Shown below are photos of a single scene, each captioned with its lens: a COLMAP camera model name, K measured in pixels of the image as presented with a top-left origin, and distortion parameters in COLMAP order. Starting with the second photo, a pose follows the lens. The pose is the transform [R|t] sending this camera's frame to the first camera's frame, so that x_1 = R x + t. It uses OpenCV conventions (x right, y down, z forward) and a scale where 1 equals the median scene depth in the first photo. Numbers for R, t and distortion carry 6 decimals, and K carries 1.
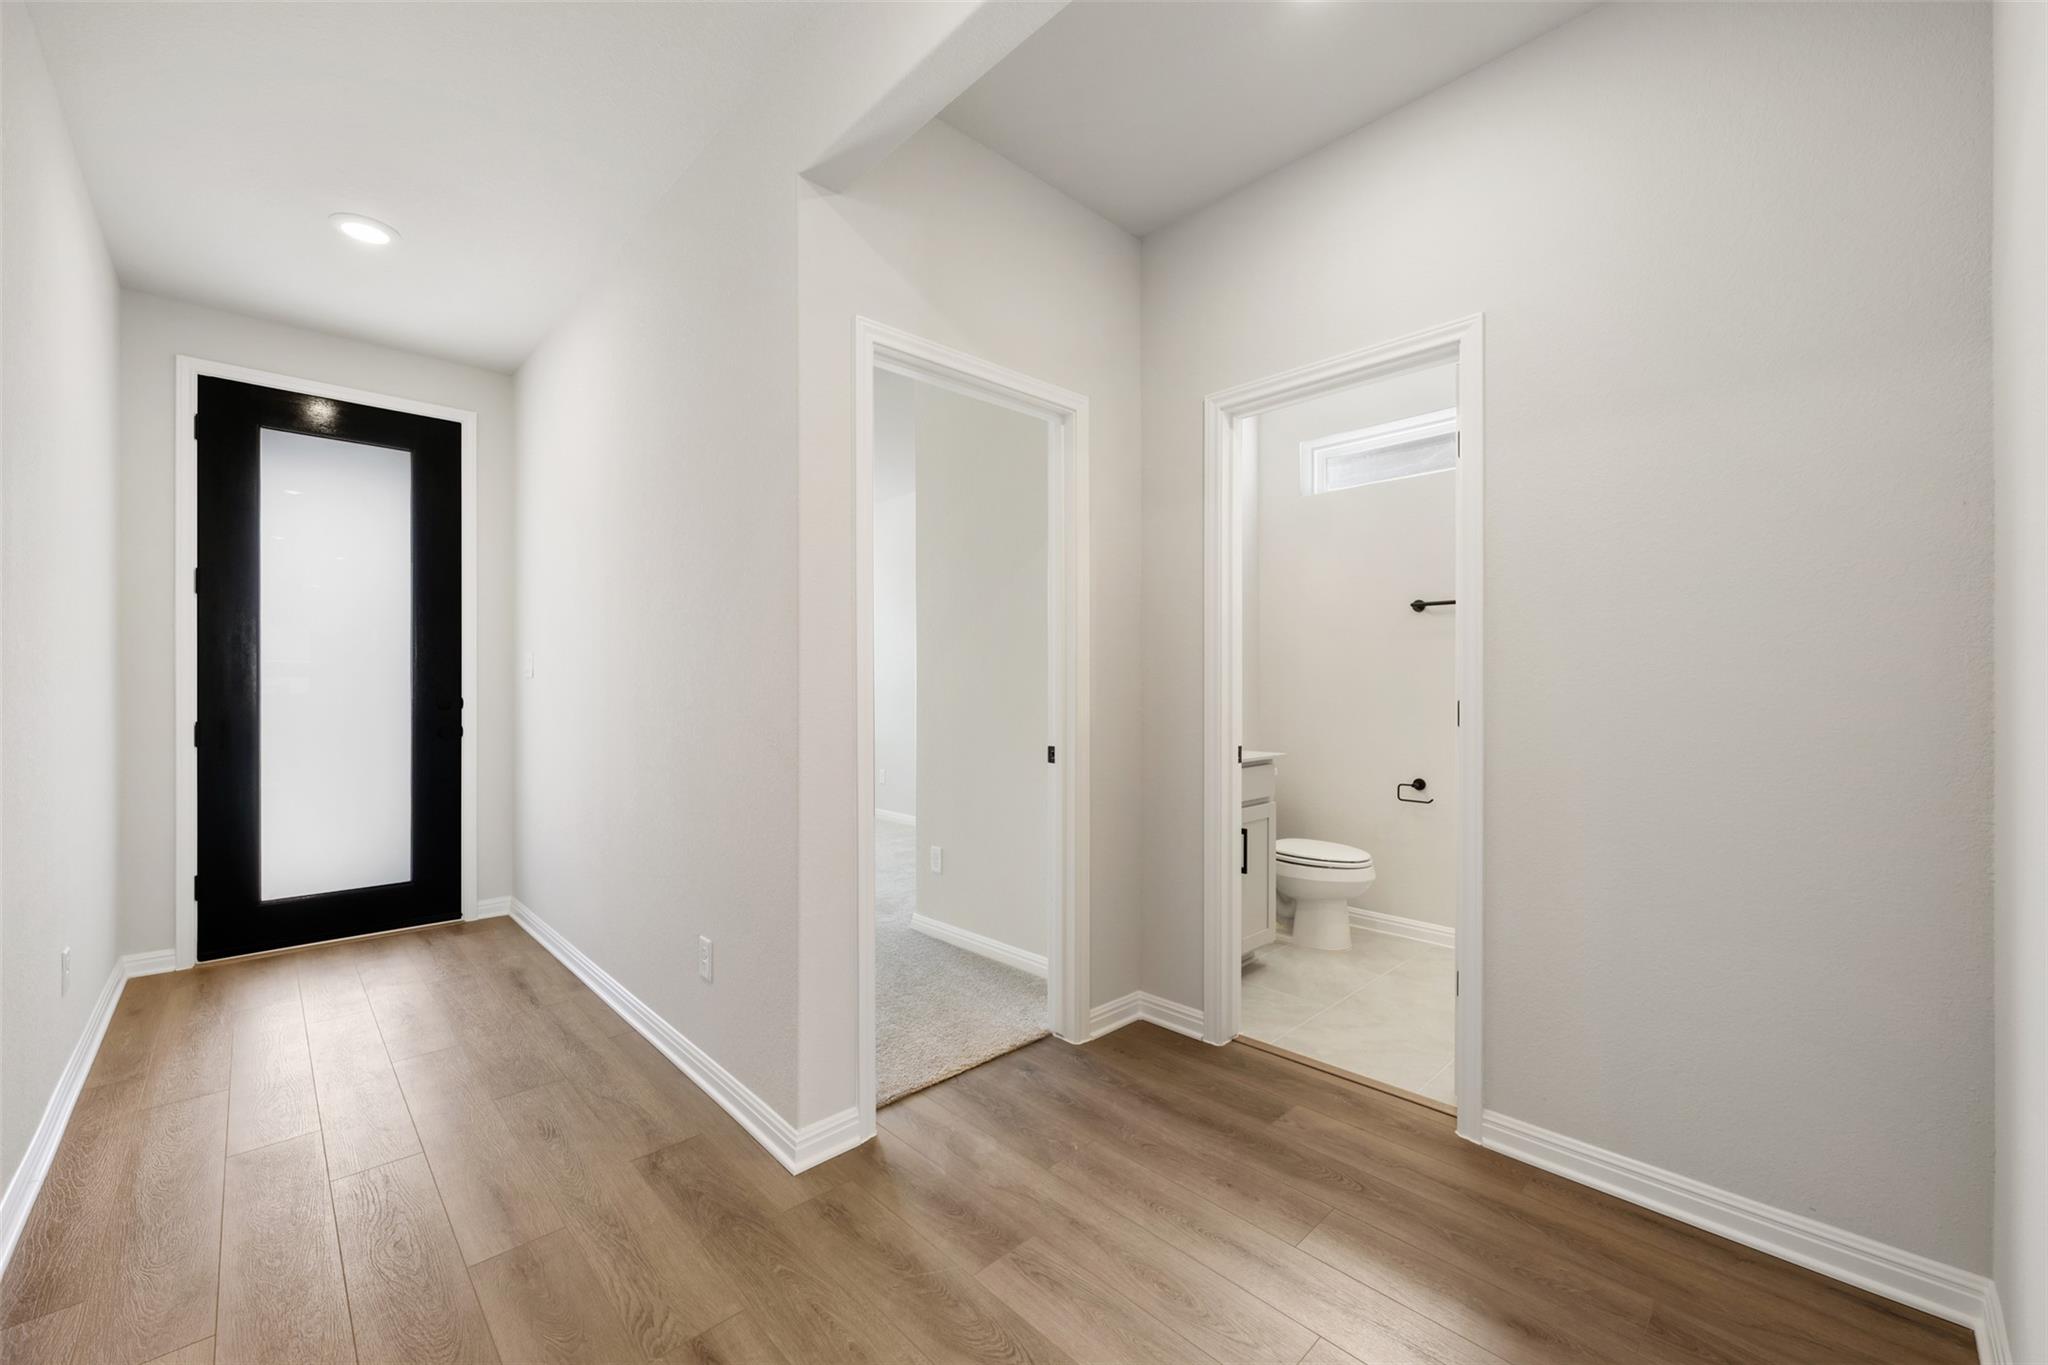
lens RADIAL K [[810.3, 0, 1013.6], [0, 810.3, 685.5], [0, 0, 1]] dist [0.000428, 0.000013]
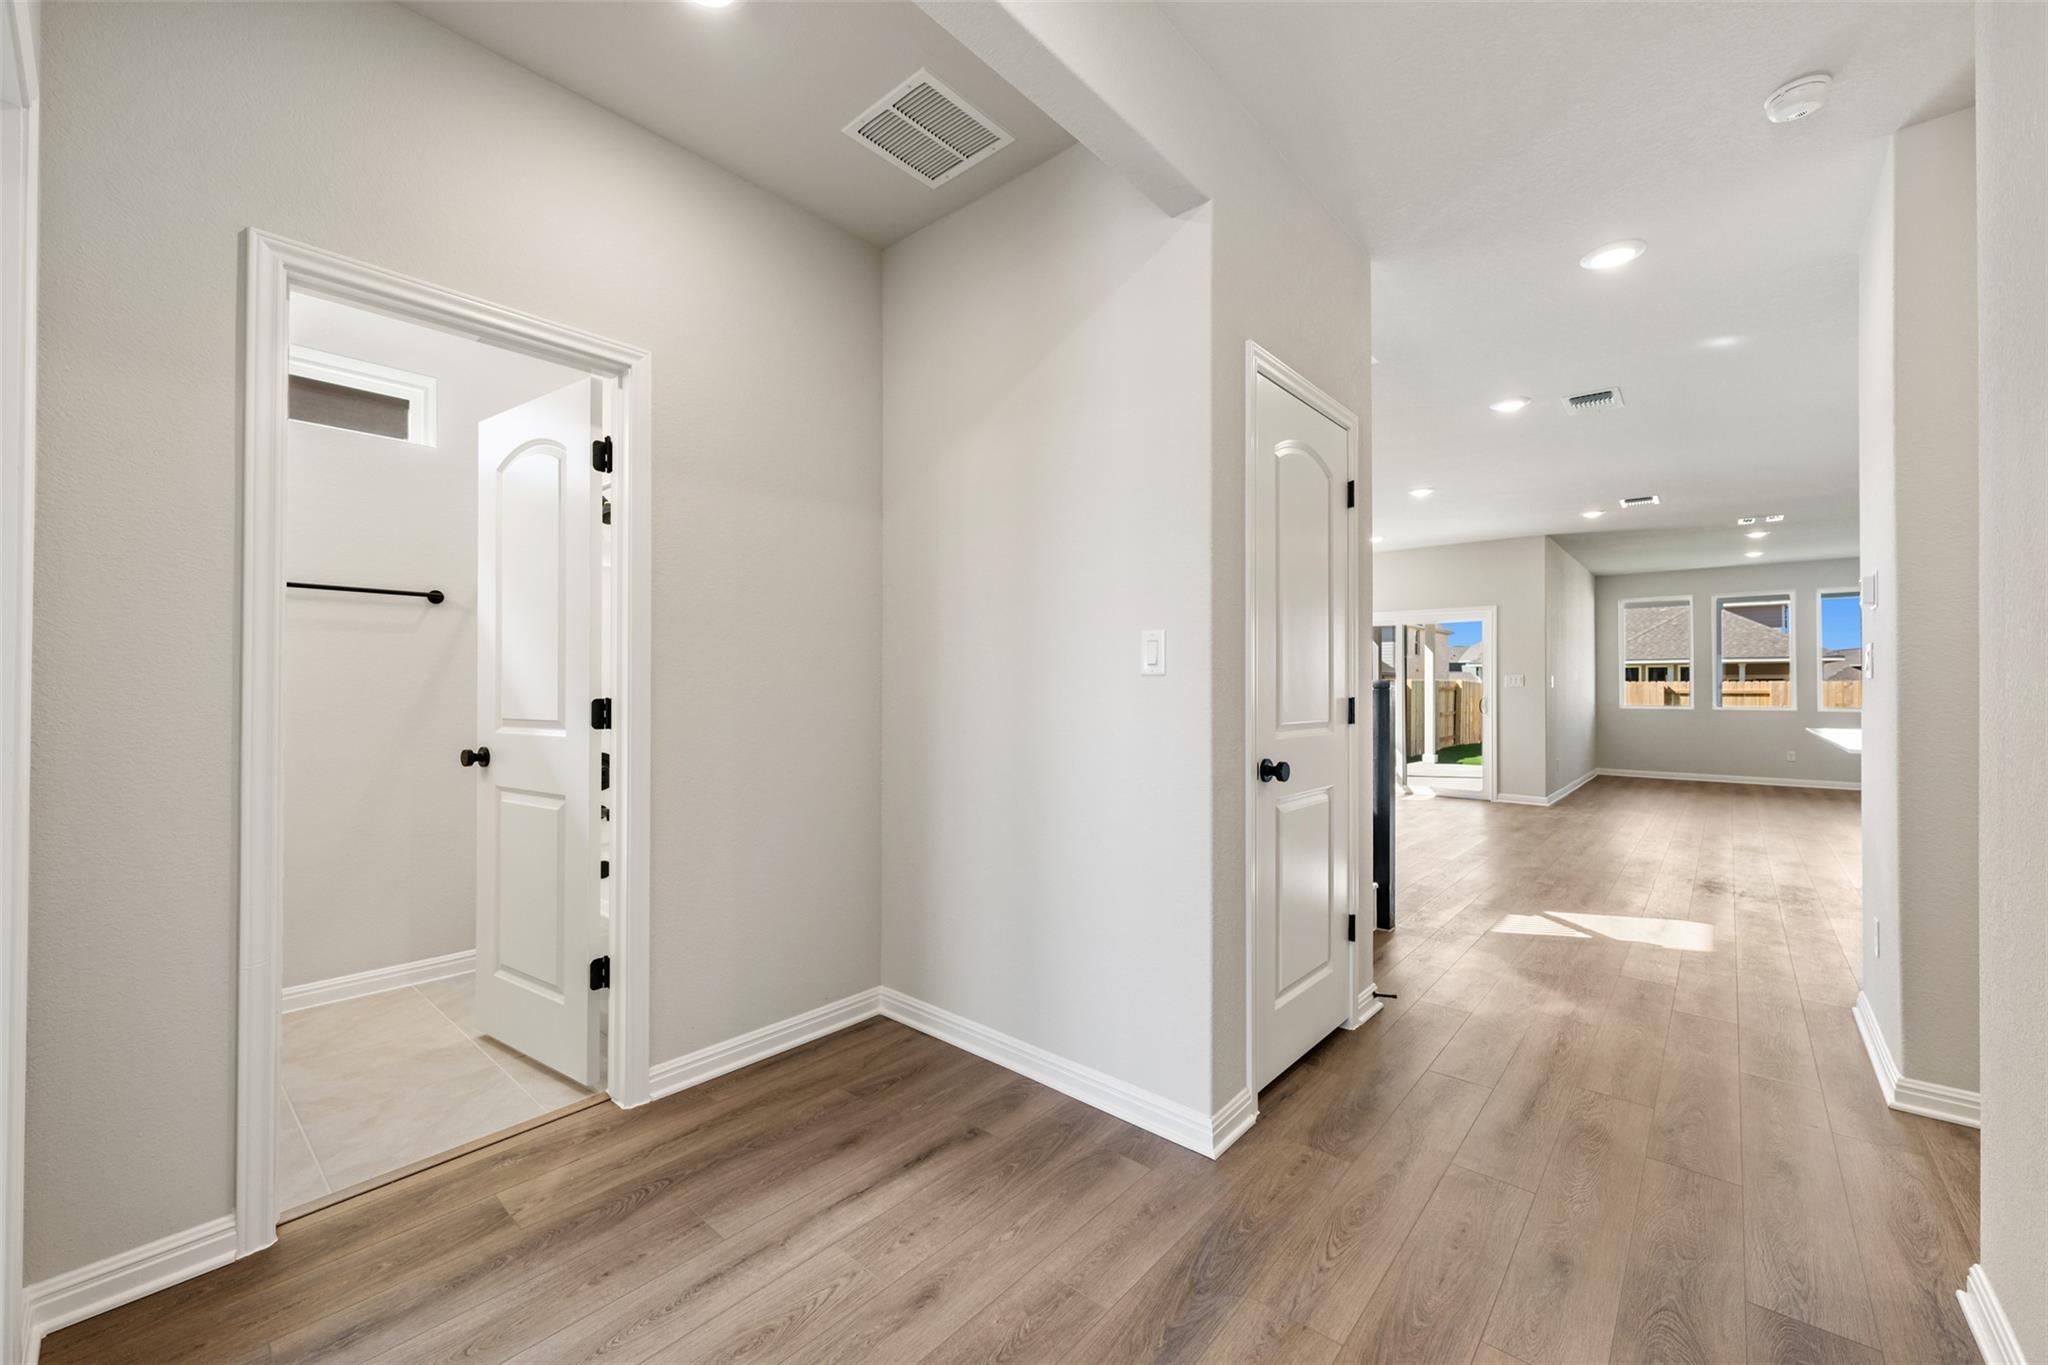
lens RADIAL K [[810.3, 0, 1013.6], [0, 810.3, 685.5], [0, 0, 1]] dist [0.000428, 0.000013]
pose [[-0.095920, 0.003854, 0.995382, -0.628688], [-0.002192, 0.999989, -0.004083, 0.000194], [-0.995387, -0.002574, -0.095910, 0.663676]]
